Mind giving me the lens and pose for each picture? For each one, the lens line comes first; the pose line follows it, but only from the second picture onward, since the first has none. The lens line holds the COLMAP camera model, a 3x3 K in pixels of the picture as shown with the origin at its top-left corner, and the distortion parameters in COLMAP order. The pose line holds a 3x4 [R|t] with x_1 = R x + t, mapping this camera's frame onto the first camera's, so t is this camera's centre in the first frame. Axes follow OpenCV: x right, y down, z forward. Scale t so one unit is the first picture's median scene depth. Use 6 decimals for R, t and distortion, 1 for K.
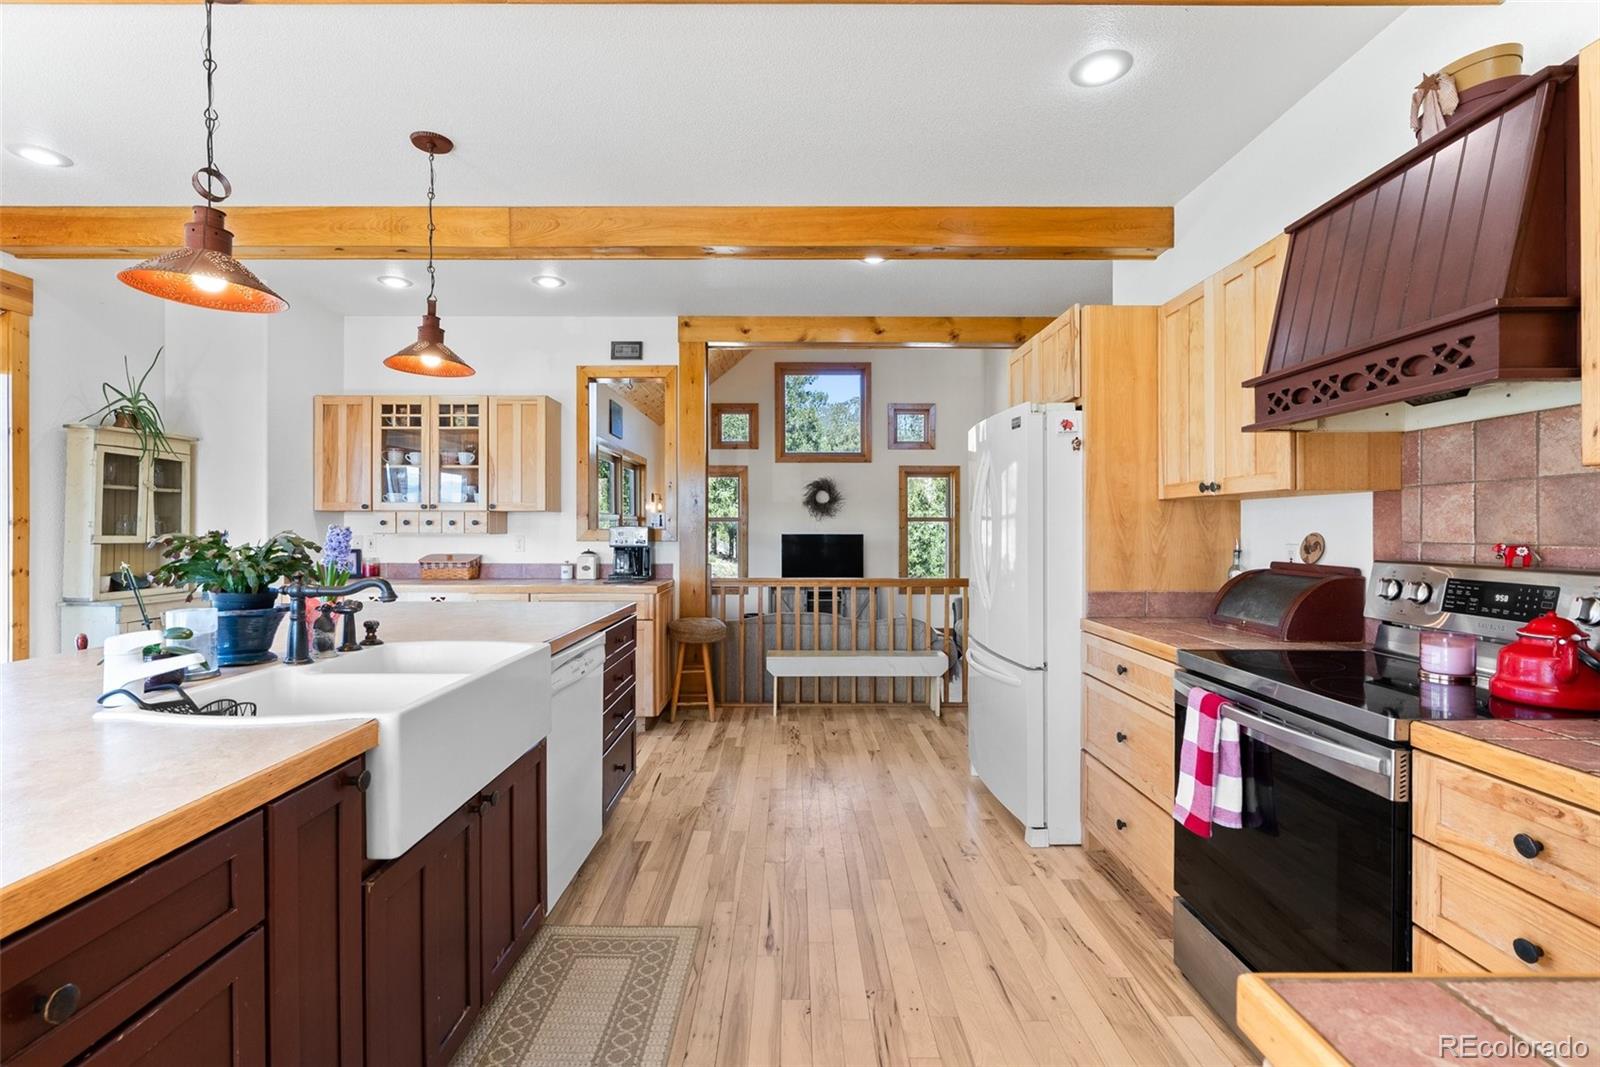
lens RADIAL K [[751.5, 0, 794.7], [0, 751.5, 527.1], [0, 0, 1]] dist [-0.006750, 0.000304]
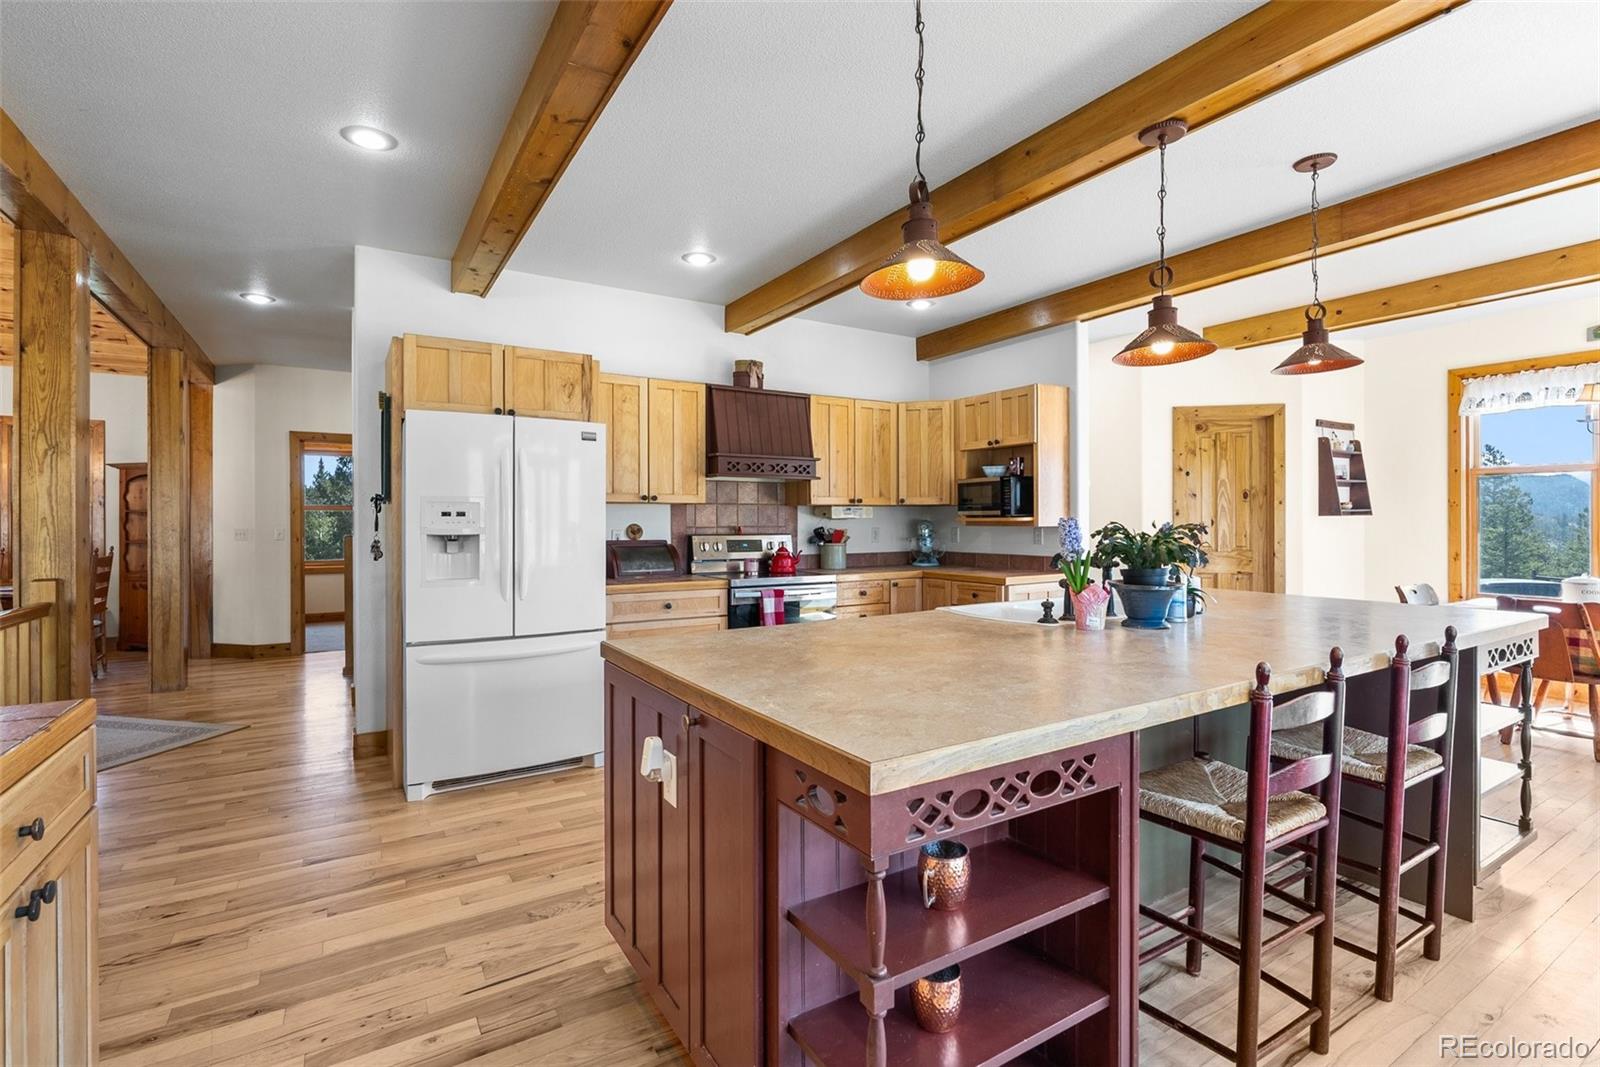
lens RADIAL K [[789.9, 0, 800.0], [0, 789.9, 533.5], [0, 0, 1]] dist [0.028544, 0.000161]
pose [[-0.551587, -0.012033, 0.834031, -0.723930], [-0.000586, 0.999901, 0.014038, 0.002160], [-0.834117, 0.007255, -0.551540, 1.048684]]
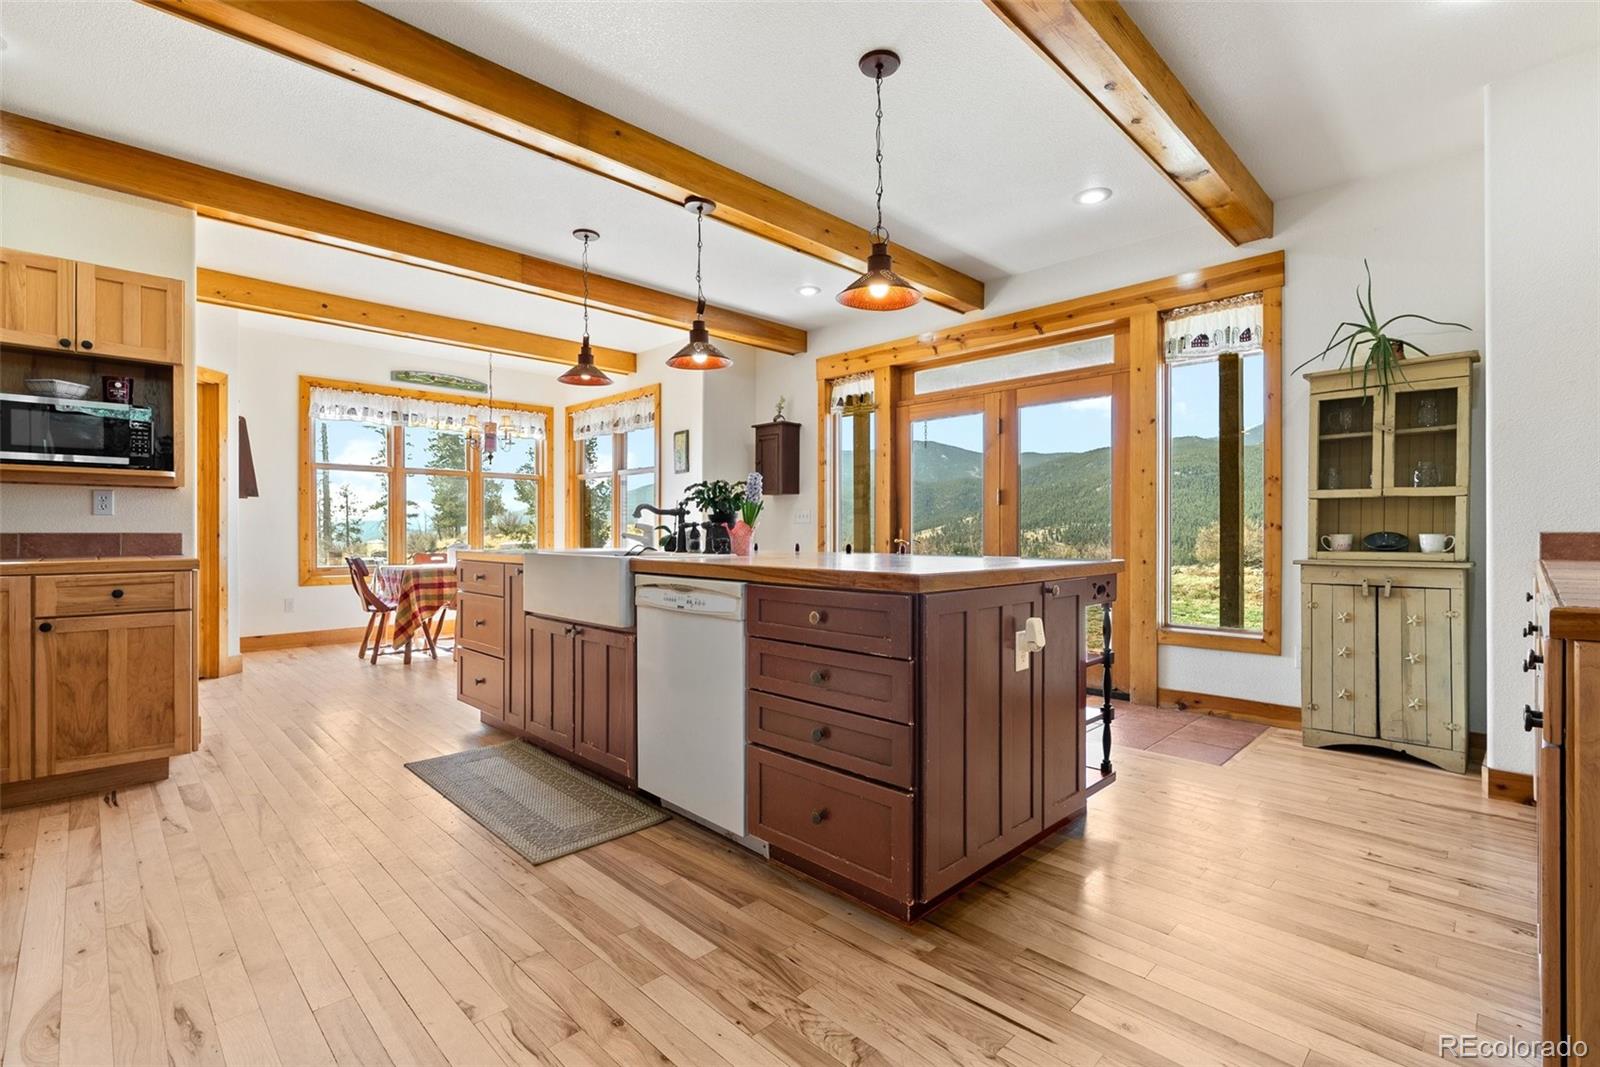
lens RADIAL K [[727.9, 0, 800.0], [0, 727.9, 533.5], [0, 0, 1]] dist [-0.005084, -0.000023]
pose [[-0.713449, 0.000957, -0.700706, 0.168551], [0.000269, 0.999999, 0.001092, 0.060784], [0.700707, 0.000591, -0.713449, 1.115695]]
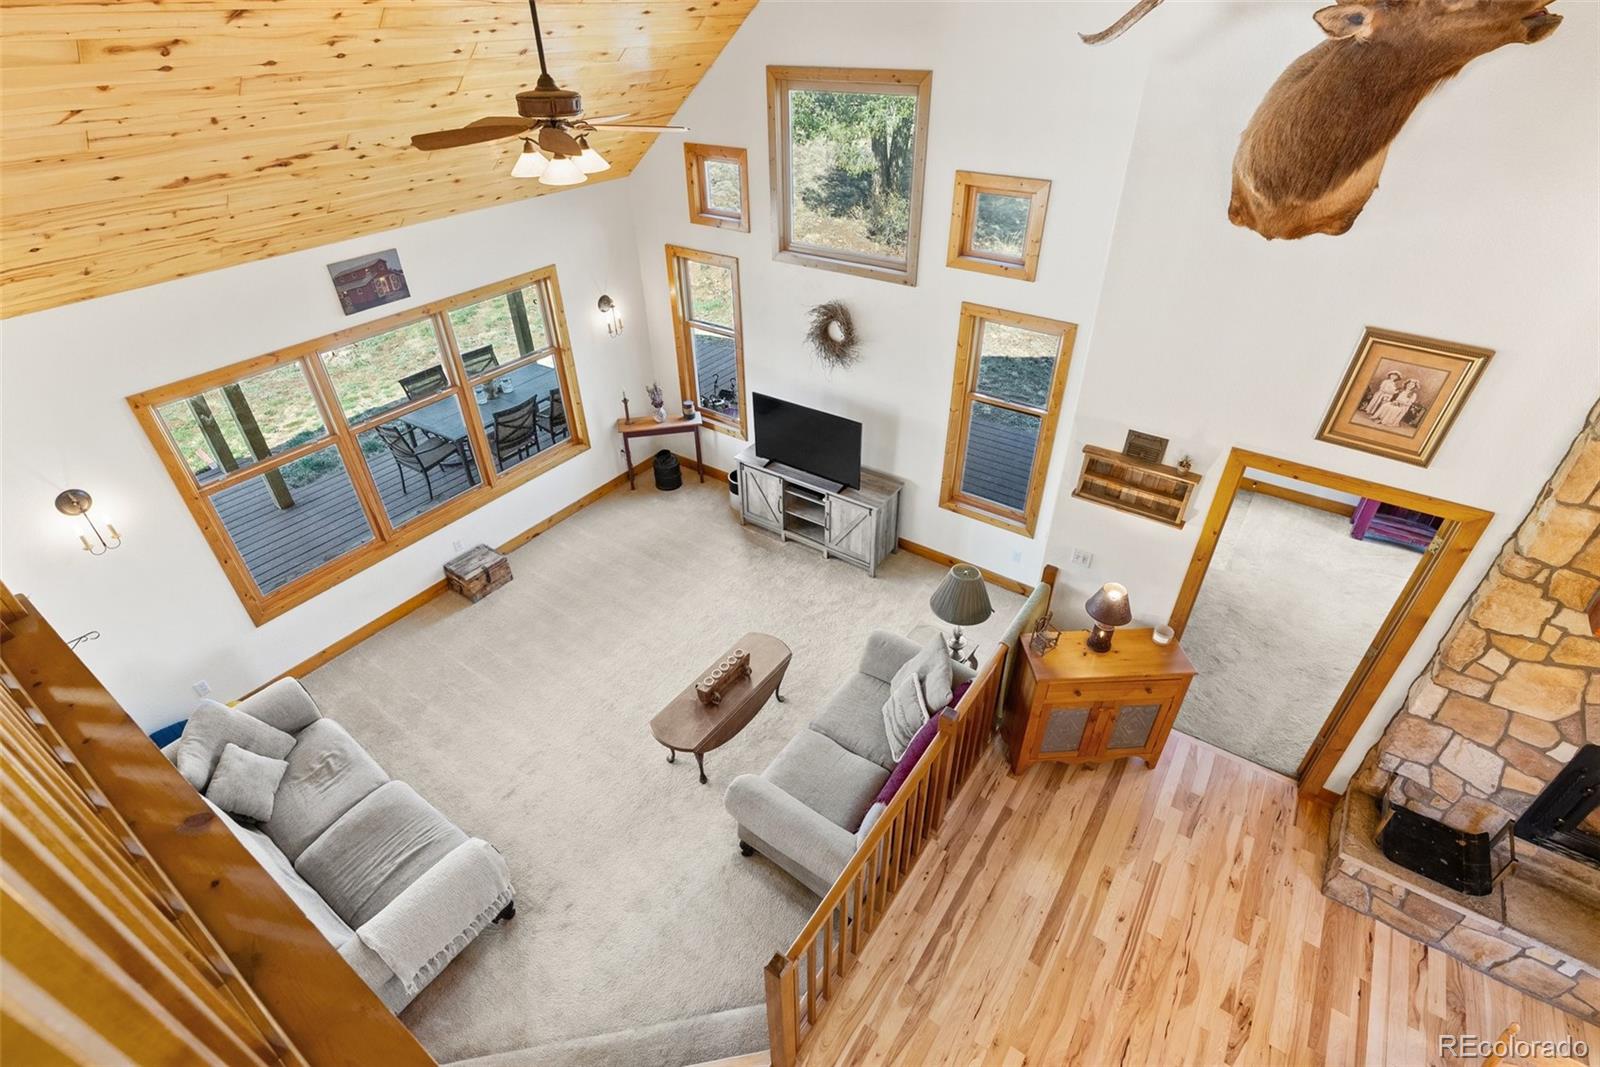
lens RADIAL K [[751.5, 0, 794.7], [0, 751.5, 527.1], [0, 0, 1]] dist [-0.006750, 0.000304]
pose [[0.812096, 0.325749, -0.484136, 0.893547], [0.014579, 0.818091, 0.574903, -0.655900], [0.583342, -0.473935, 0.659620, 1.308370]]
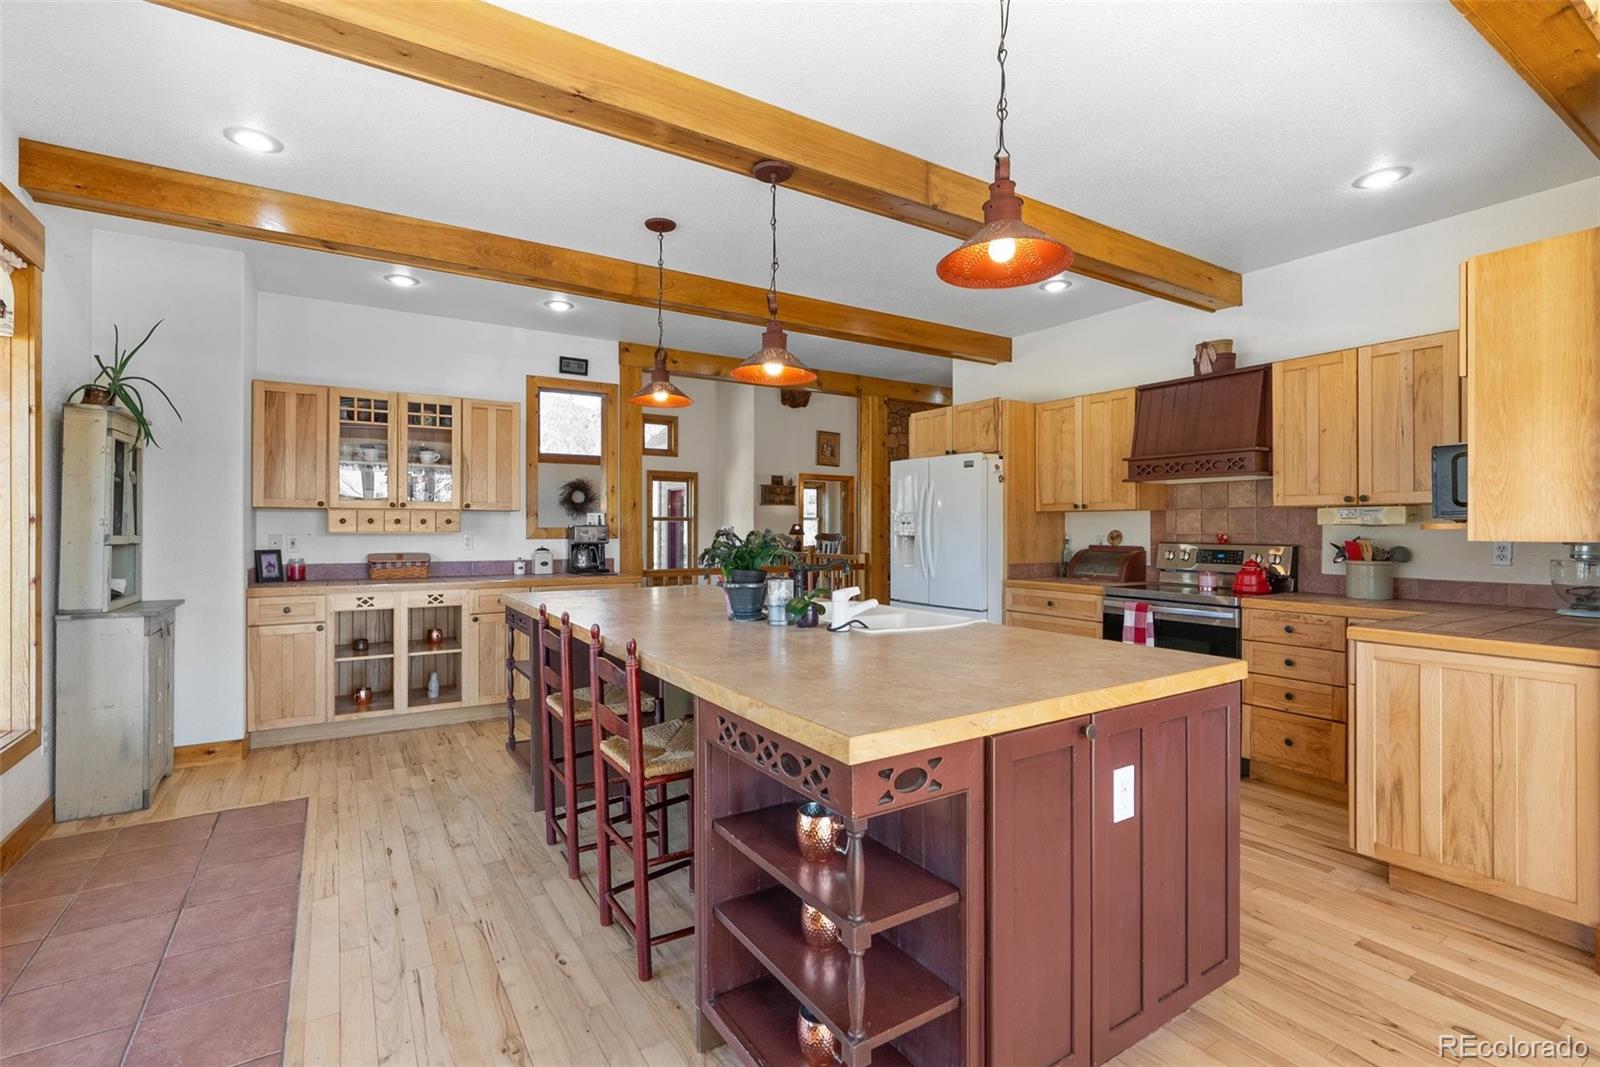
lens RADIAL K [[740.3, 0, 823.8], [0, 740.3, 525.5], [0, 0, 1]] dist [-0.015816, 0.000327]
pose [[0.833028, 0.001692, 0.553228, -0.633987], [-0.002023, 0.999998, -0.000012, -0.001609], [-0.553227, -0.001110, 0.833030, -0.132675]]
